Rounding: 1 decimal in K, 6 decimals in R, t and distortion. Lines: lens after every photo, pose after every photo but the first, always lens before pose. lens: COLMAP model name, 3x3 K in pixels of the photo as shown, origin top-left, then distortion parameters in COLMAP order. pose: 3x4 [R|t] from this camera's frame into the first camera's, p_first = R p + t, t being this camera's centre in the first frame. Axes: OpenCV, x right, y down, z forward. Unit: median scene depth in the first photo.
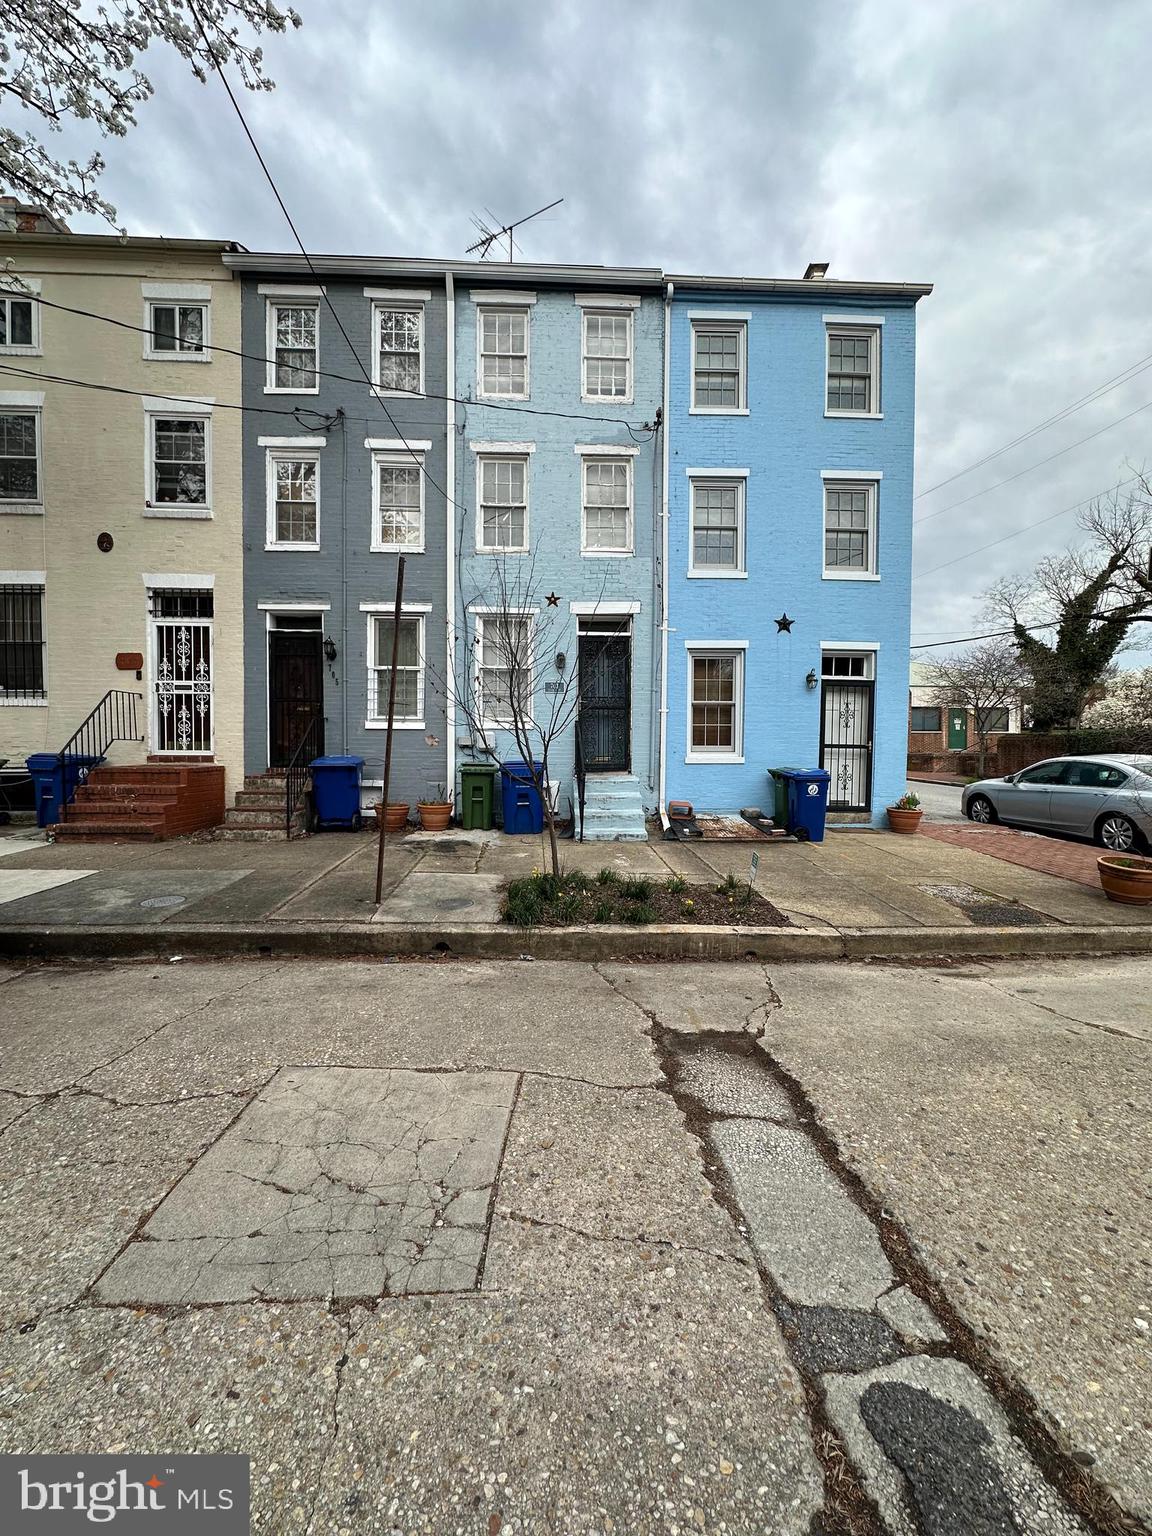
lens RADIAL K [[611.9, 0, 574.5], [0, 611.9, 768.3], [0, 0, 1]] dist [-0.004192, 0.000895]
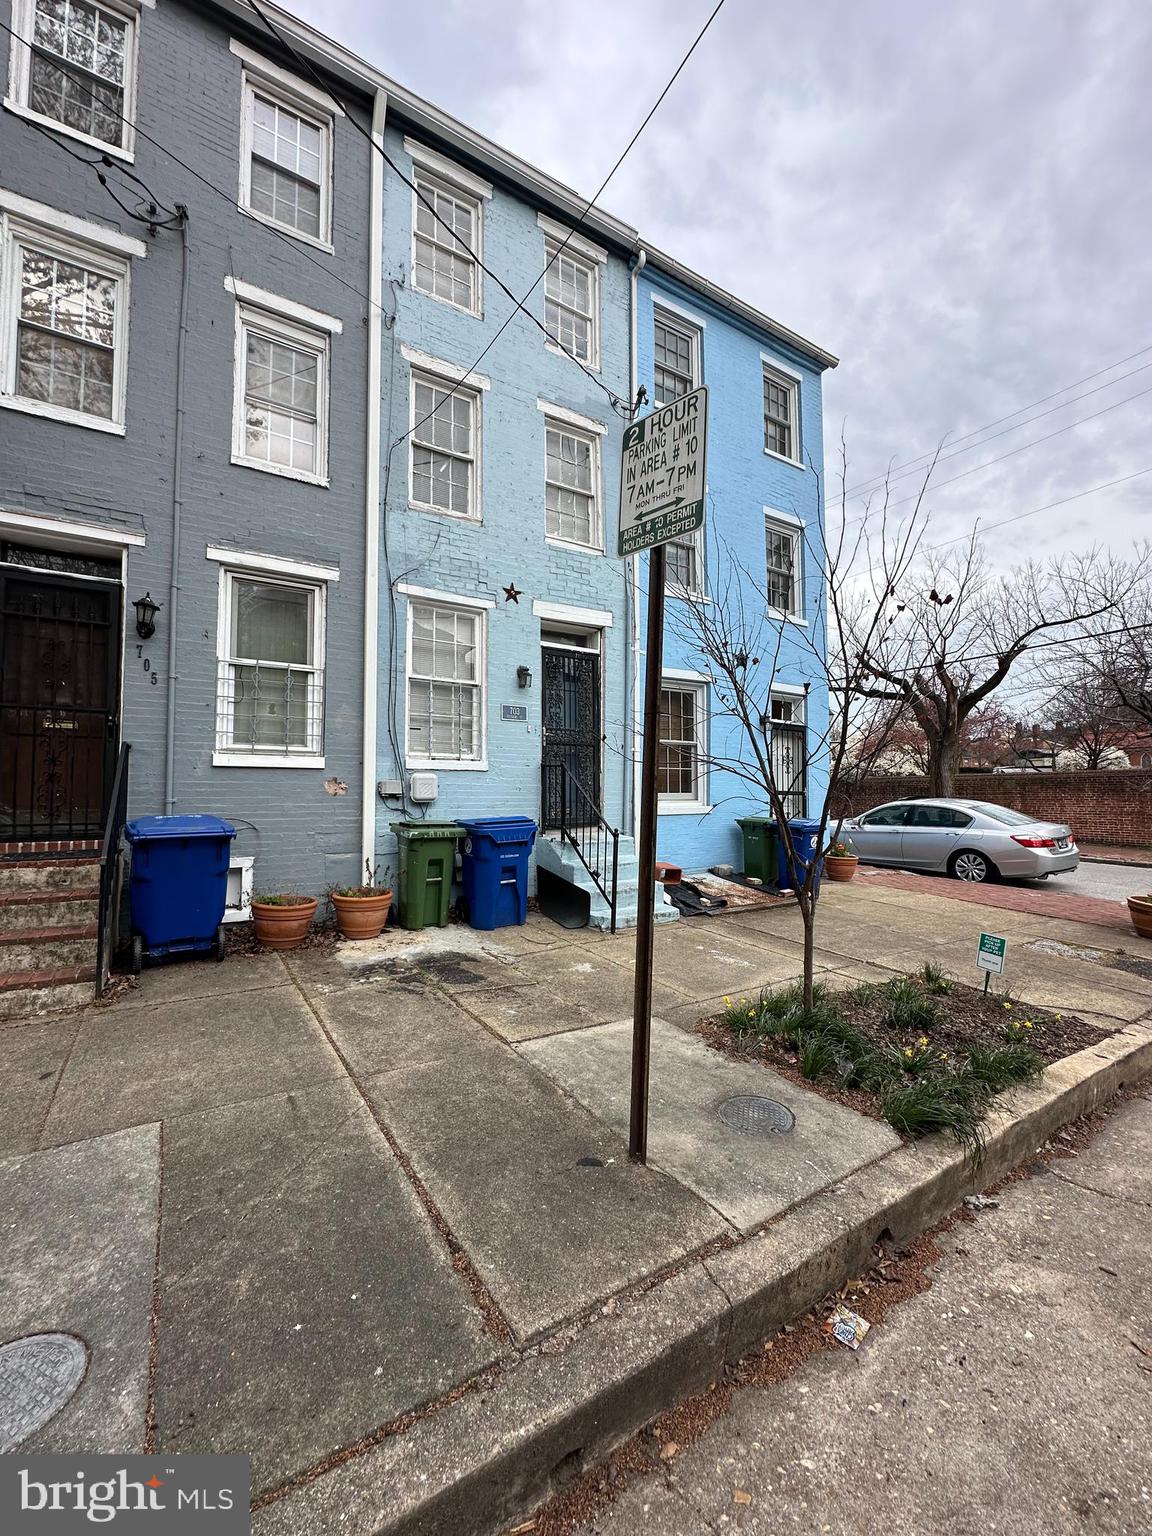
lens RADIAL K [[611.9, 0, 574.5], [0, 611.9, 768.3], [0, 0, 1]] dist [-0.004192, 0.000895]
pose [[0.867561, 0.015518, 0.497088, -0.330291], [0.019585, 0.997672, -0.065326, -0.019216], [-0.496945, 0.066410, 0.865237, 0.349061]]
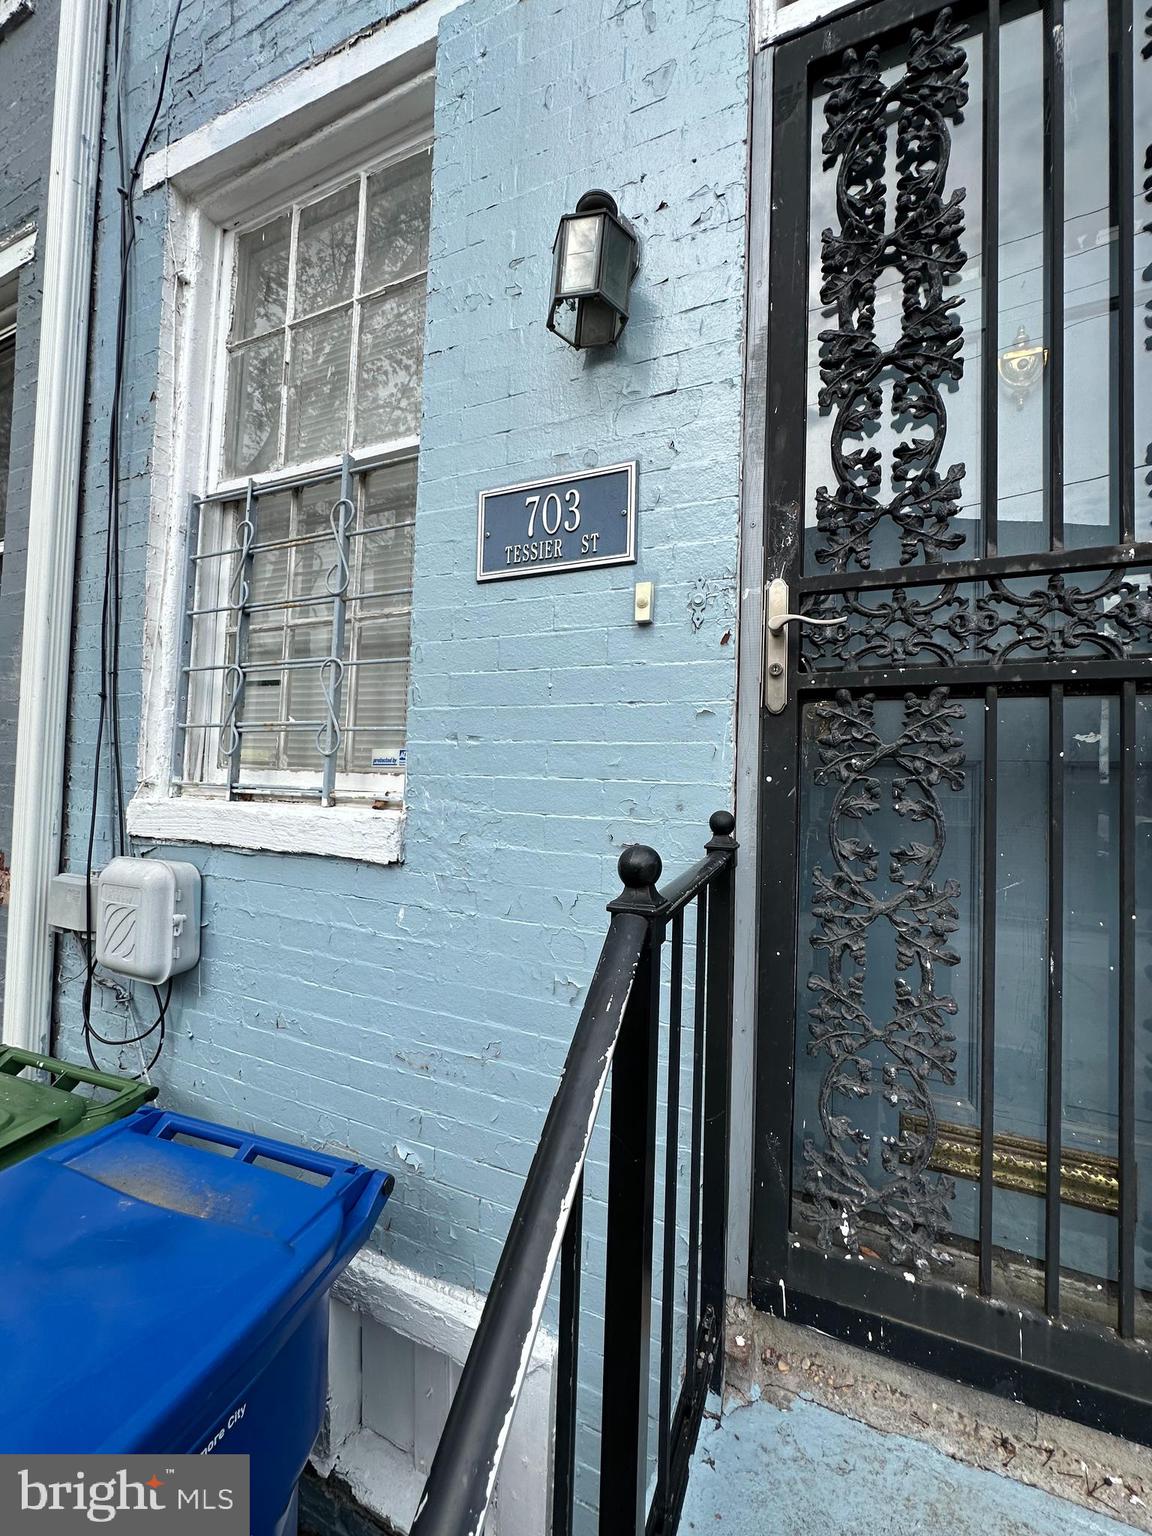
lens RADIAL K [[617.7, 0, 574.5], [0, 617.7, 758.5], [0, 0, 1]] dist [-0.001162, 0.000109]
pose [[0.889587, 0.006531, -0.456719, 0.026658], [-0.039578, 0.997239, -0.062829, -0.080212], [0.455048, 0.073968, 0.887390, 0.905053]]
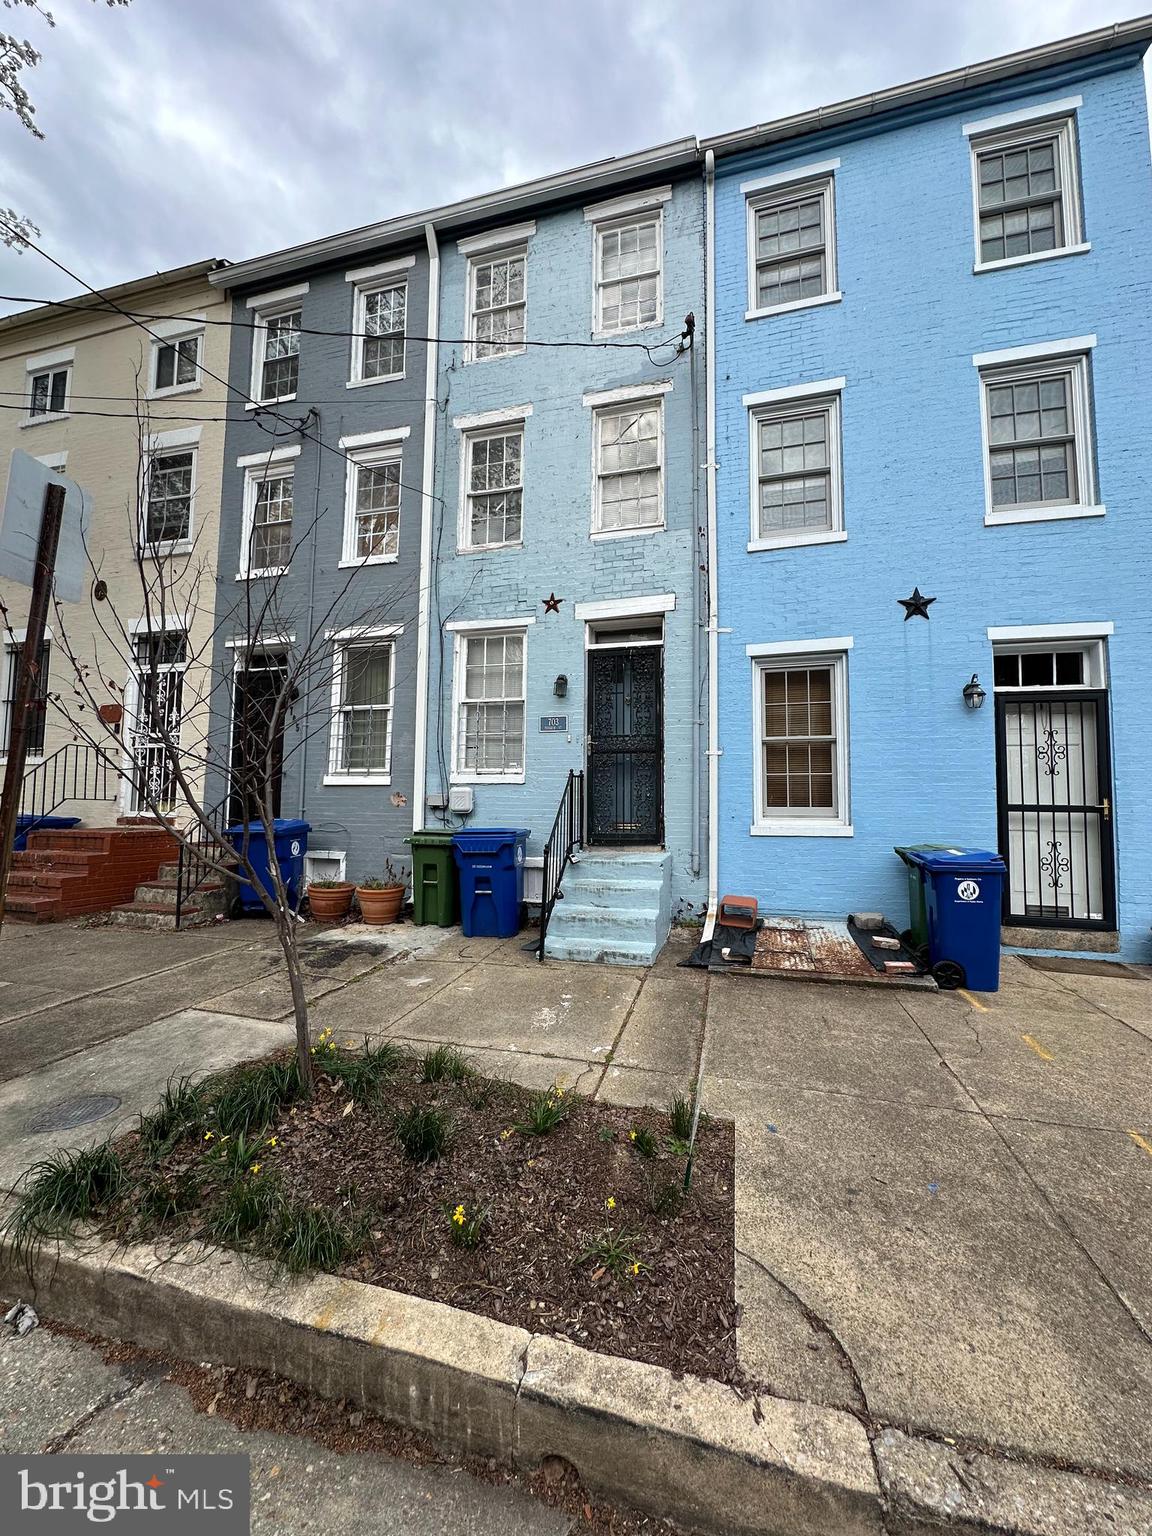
lens RADIAL K [[611.9, 0, 574.5], [0, 611.9, 768.3], [0, 0, 1]] dist [-0.004192, 0.000895]
pose [[0.951744, -0.018041, -0.306363, 0.206818], [-0.013382, 0.994881, -0.100161, -0.011270], [0.306601, 0.099427, 0.946631, 0.347495]]
